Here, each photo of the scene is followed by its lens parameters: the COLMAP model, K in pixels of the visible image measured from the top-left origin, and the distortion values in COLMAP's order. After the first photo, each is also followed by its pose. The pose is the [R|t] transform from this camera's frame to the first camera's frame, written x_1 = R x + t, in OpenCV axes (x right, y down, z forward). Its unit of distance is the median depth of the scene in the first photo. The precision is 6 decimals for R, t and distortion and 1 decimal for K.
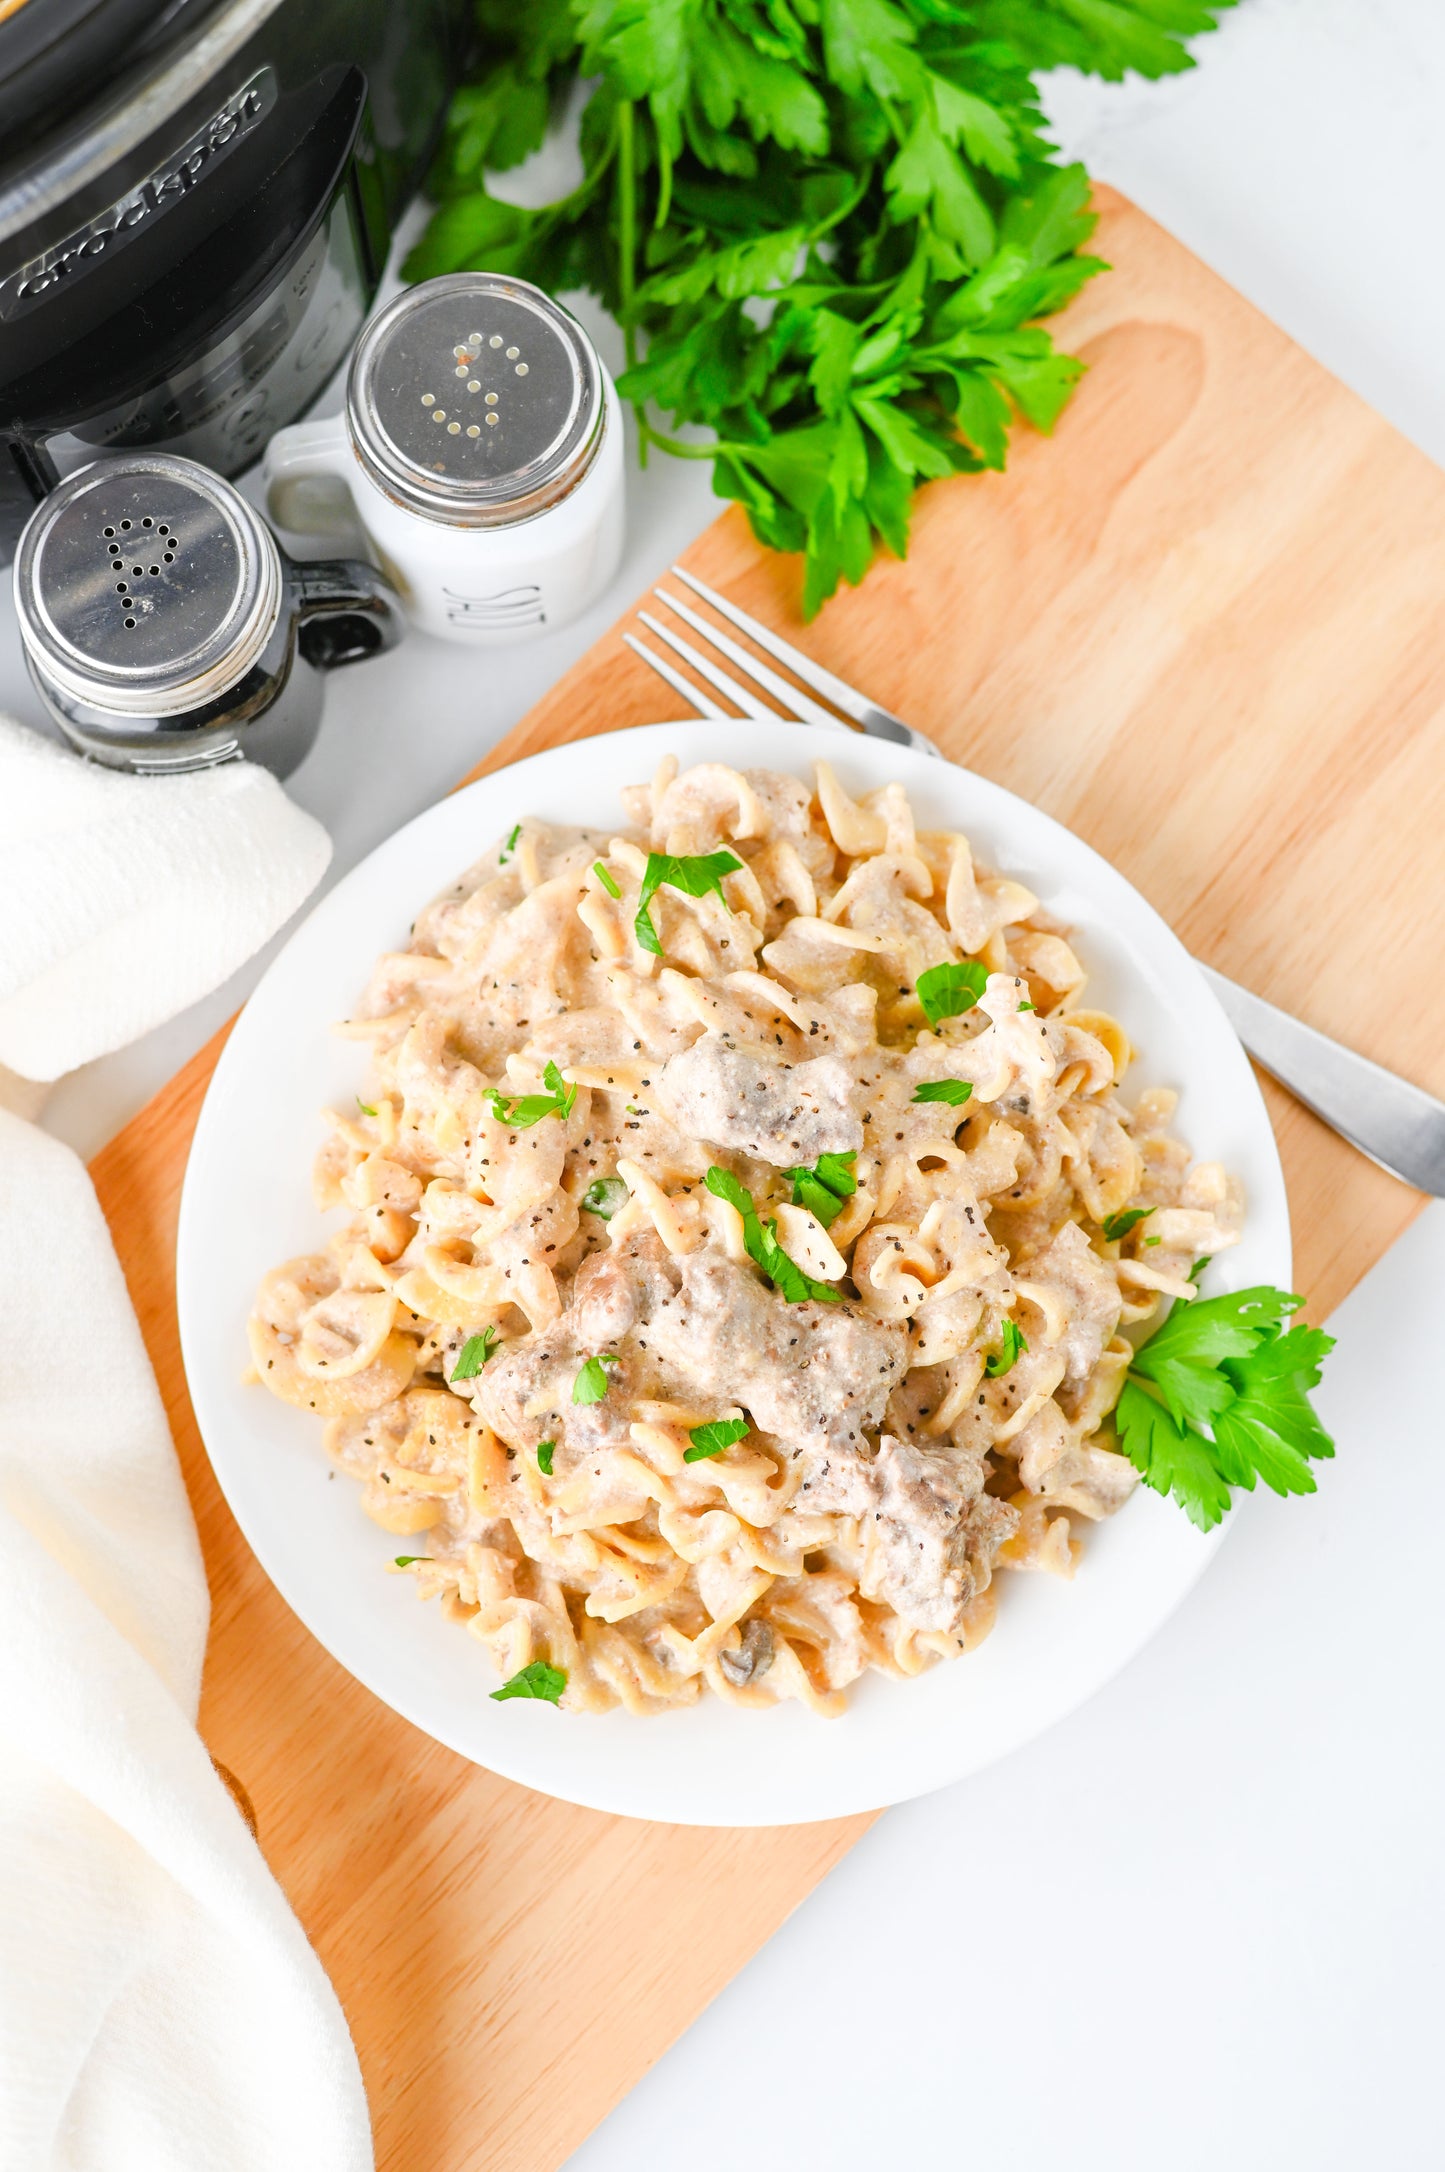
lens RADIAL K [[3361.0, 0, 722.5], [0, 3361.0, 1086.0], [0, 0, 1]] dist [-0.146311, 0.035347]
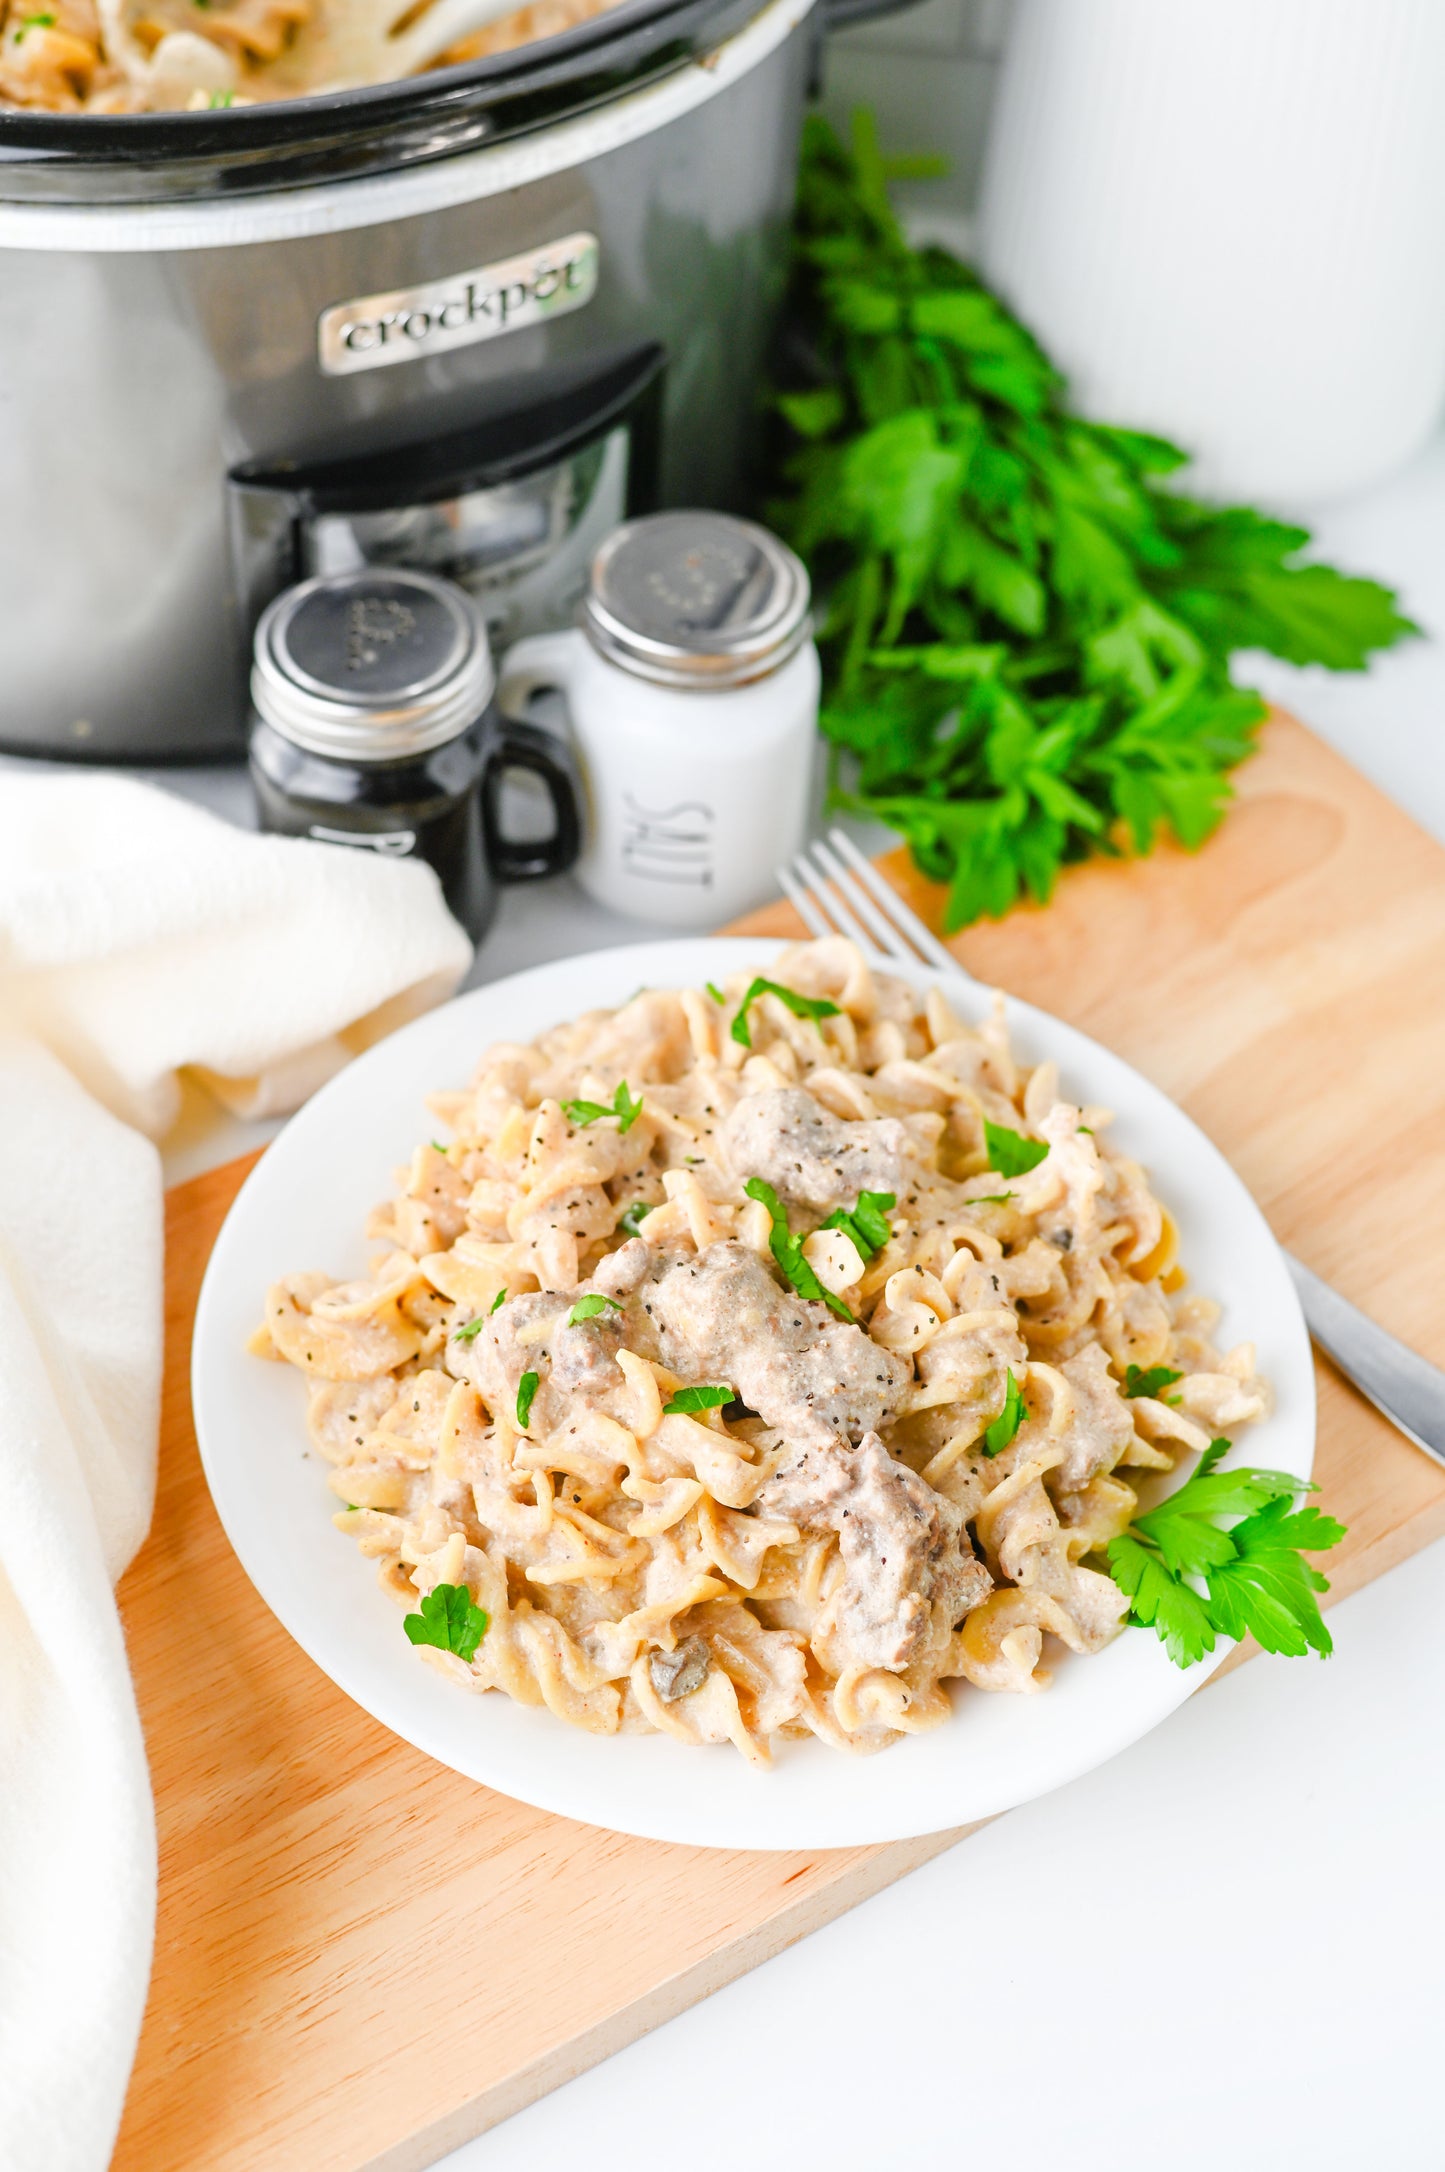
lens RADIAL K [[3361.0, 0, 722.5], [0, 3361.0, 1086.0], [0, 0, 1]] dist [-0.146311, 0.035347]
pose [[0.975882, 0.179539, -0.124180, 0.106568], [-0.218092, 0.826663, -0.518715, 0.519995], [0.009525, 0.533287, 0.845881, 0.119268]]
